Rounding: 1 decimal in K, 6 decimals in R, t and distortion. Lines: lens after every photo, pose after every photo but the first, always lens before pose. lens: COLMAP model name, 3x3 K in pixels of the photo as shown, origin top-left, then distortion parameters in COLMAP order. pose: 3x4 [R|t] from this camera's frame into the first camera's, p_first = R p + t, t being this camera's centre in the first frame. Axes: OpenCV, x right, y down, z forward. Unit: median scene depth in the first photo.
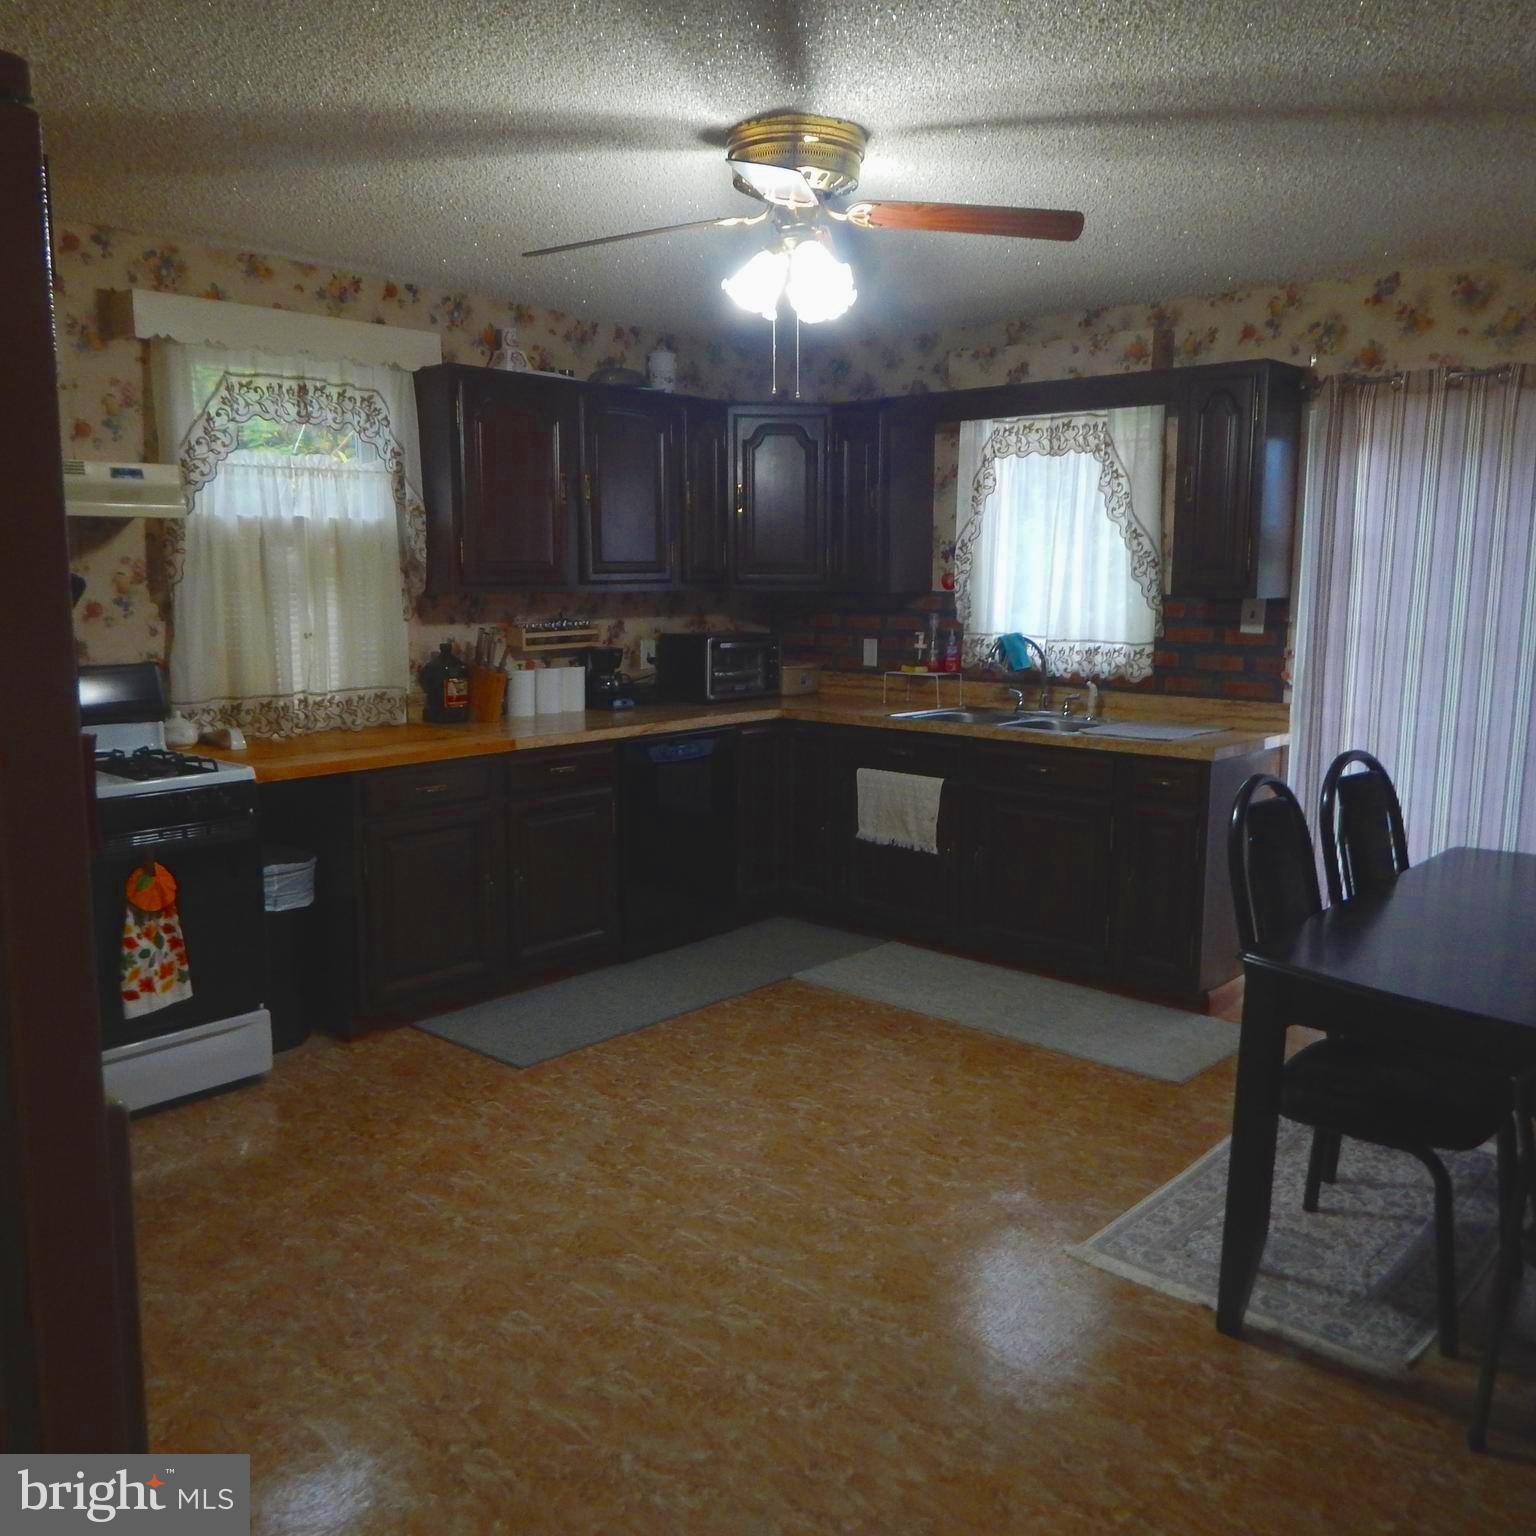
lens RADIAL K [[1365.9, 0, 776.3], [0, 1365.9, 747.2], [0, 0, 1]] dist [0.036932, -0.043789]
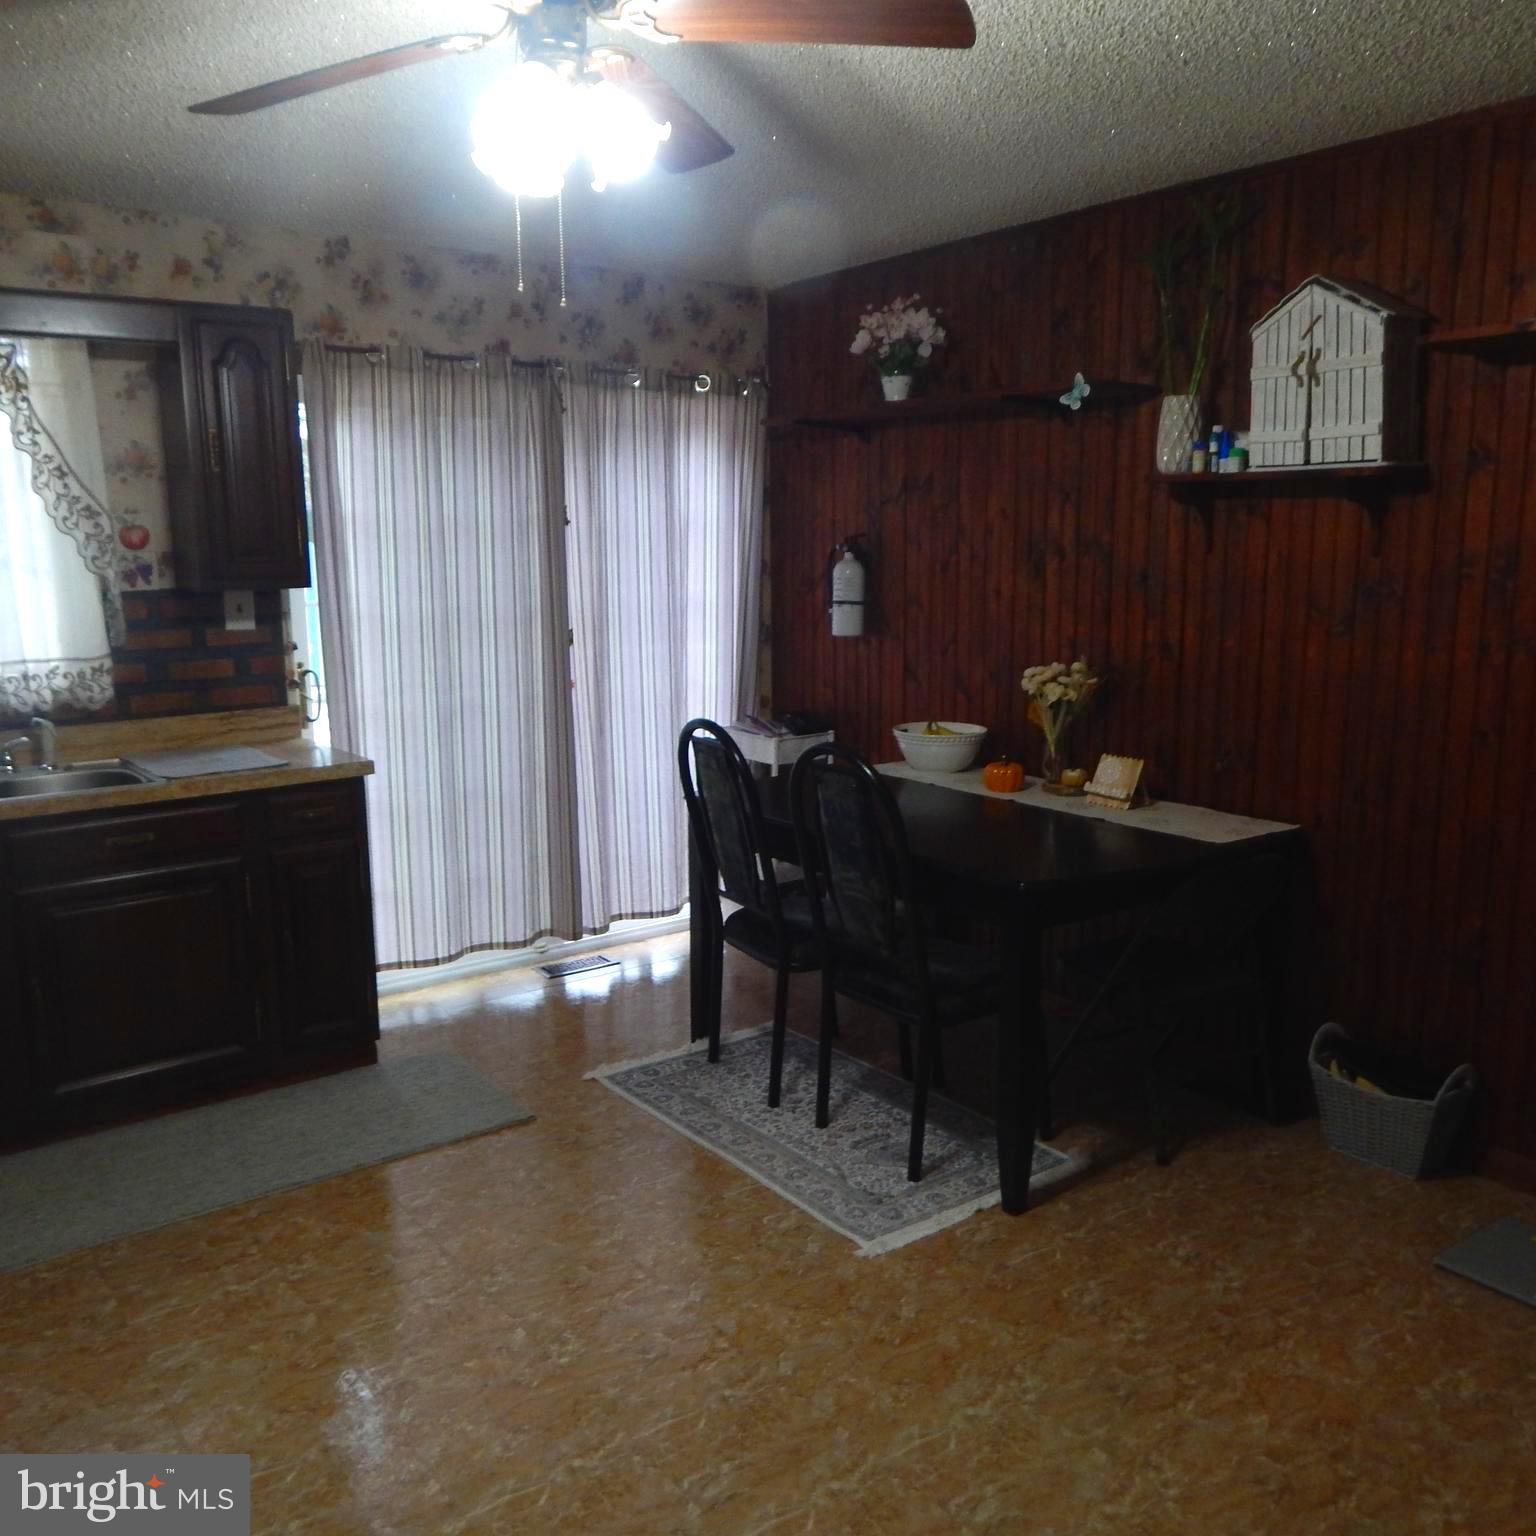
lens RADIAL K [[1365.9, 0, 776.3], [0, 1365.9, 747.2], [0, 0, 1]] dist [0.036932, -0.043789]
pose [[0.198799, -0.159047, 0.967049, -0.435271], [0.150187, 0.980033, 0.130308, -0.075831], [-0.968464, 0.119333, 0.218717, 0.519966]]
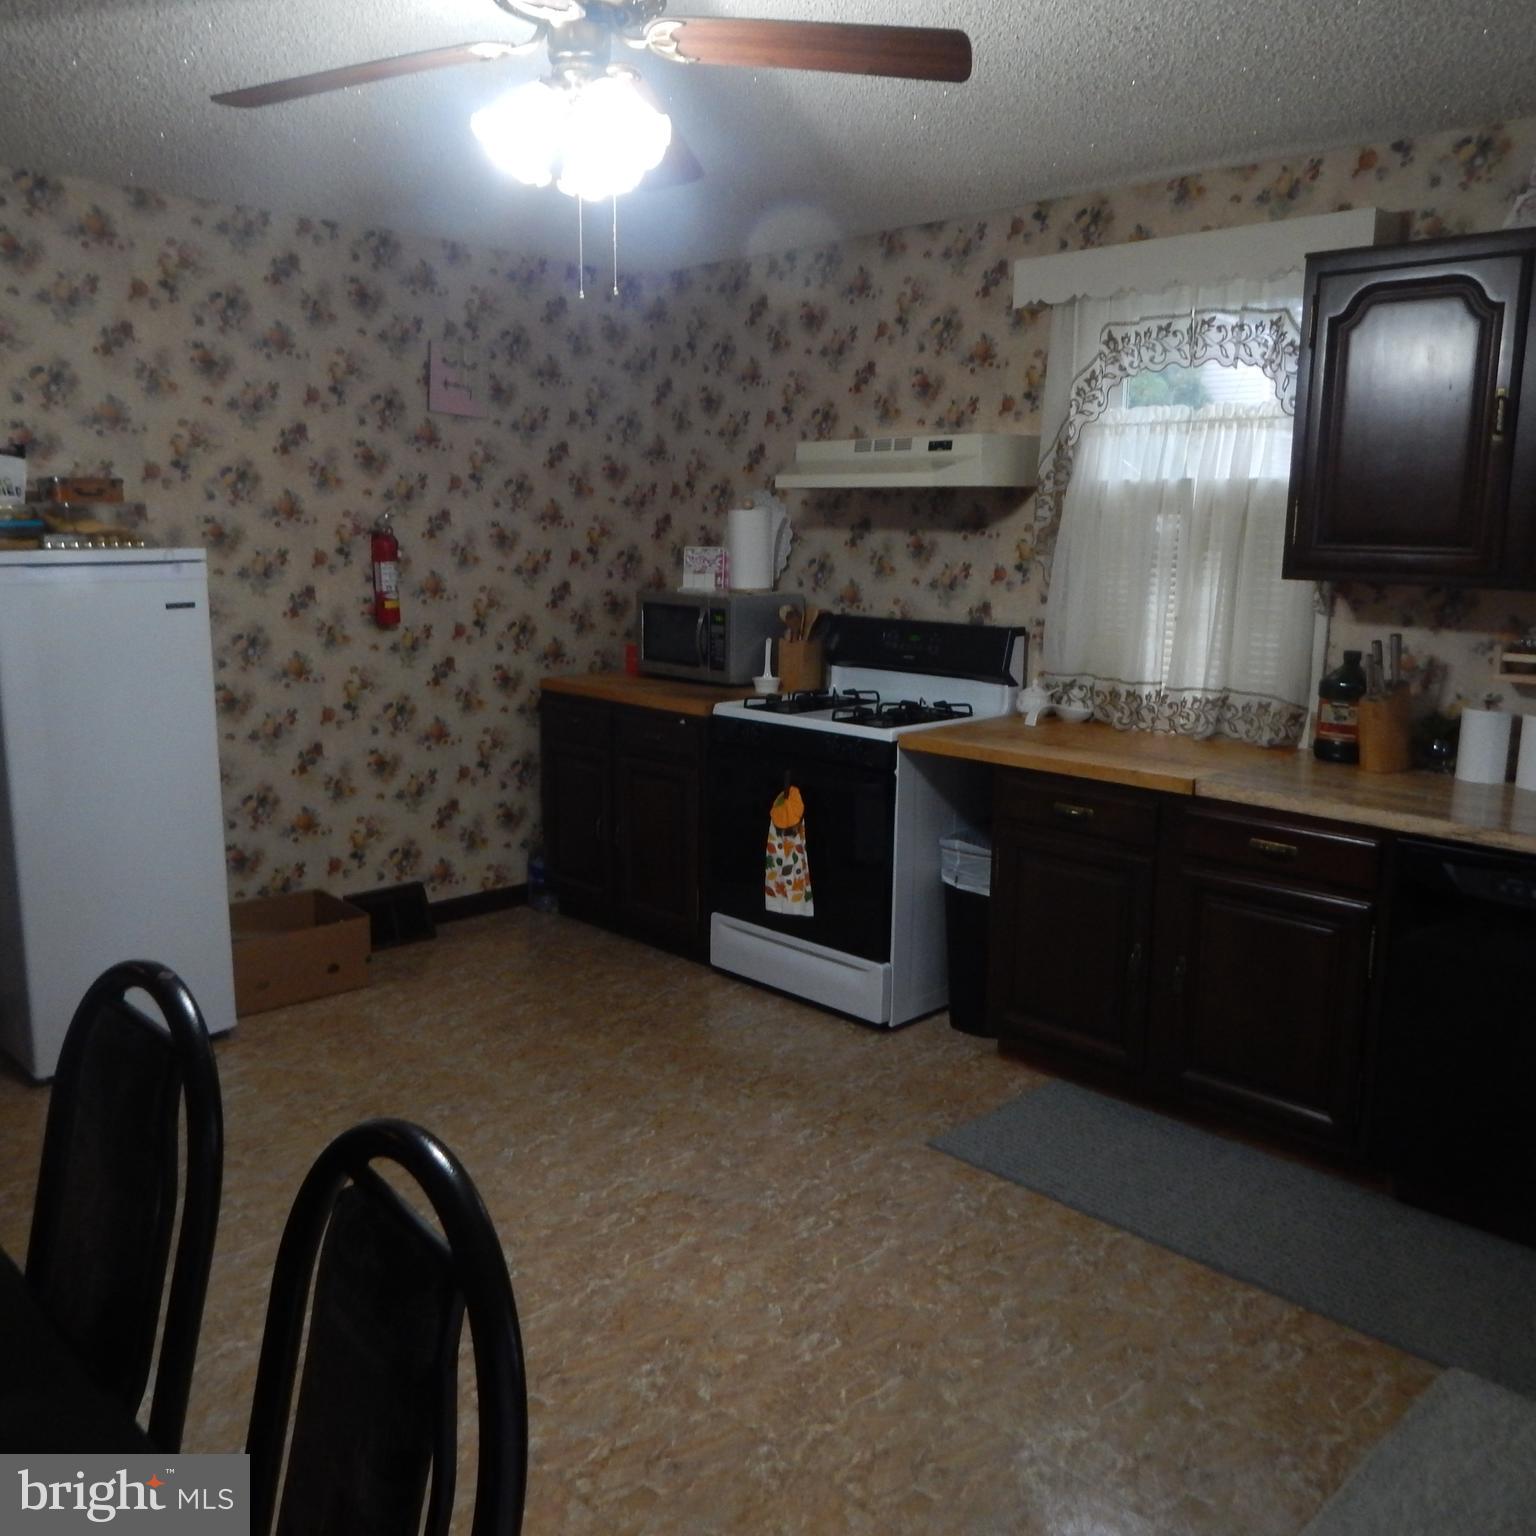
lens RADIAL K [[1365.9, 0, 776.3], [0, 1365.9, 747.2], [0, 0, 1]] dist [0.036932, -0.043789]
pose [[-0.057868, 0.162232, -0.985054, 0.514700], [-0.149567, 0.974163, 0.169225, -0.108495], [0.987057, 0.157124, -0.032109, 0.778528]]
